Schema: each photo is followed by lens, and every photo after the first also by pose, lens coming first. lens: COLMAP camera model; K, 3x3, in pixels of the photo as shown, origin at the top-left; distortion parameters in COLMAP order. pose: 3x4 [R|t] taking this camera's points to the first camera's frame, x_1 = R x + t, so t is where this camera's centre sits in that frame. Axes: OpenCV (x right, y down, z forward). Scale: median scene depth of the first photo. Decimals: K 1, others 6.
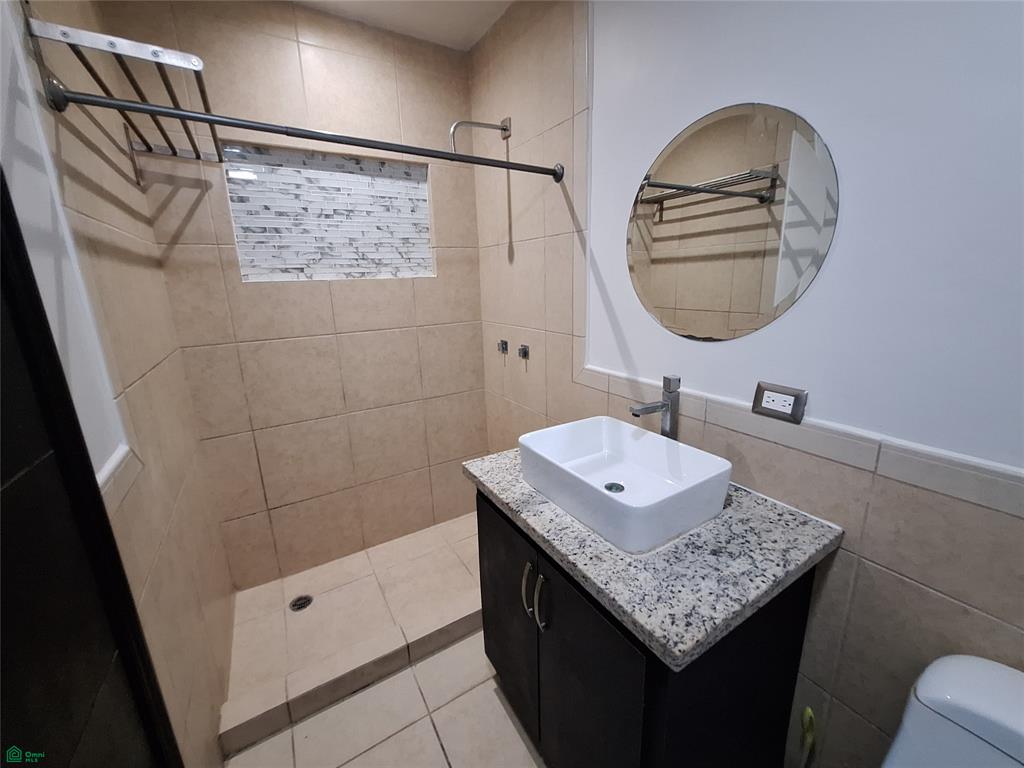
lens RADIAL K [[408.2, 0, 515.2], [0, 408.2, 377.7], [0, 0, 1]] dist [0.011476, 0.000454]
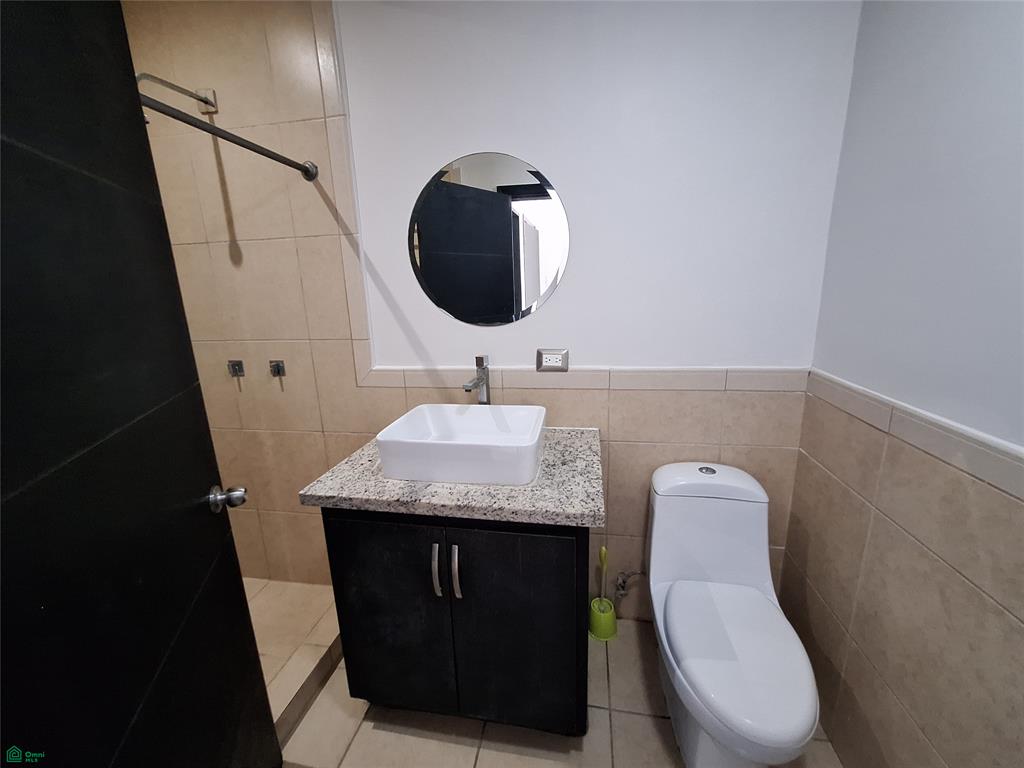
lens RADIAL K [[408.2, 0, 515.2], [0, 408.2, 377.7], [0, 0, 1]] dist [0.011476, 0.000454]
pose [[0.672570, -0.163070, 0.721843, -0.439112], [0.193190, 0.980285, 0.041452, 0.028772], [-0.714372, 0.111574, 0.690814, 0.072773]]
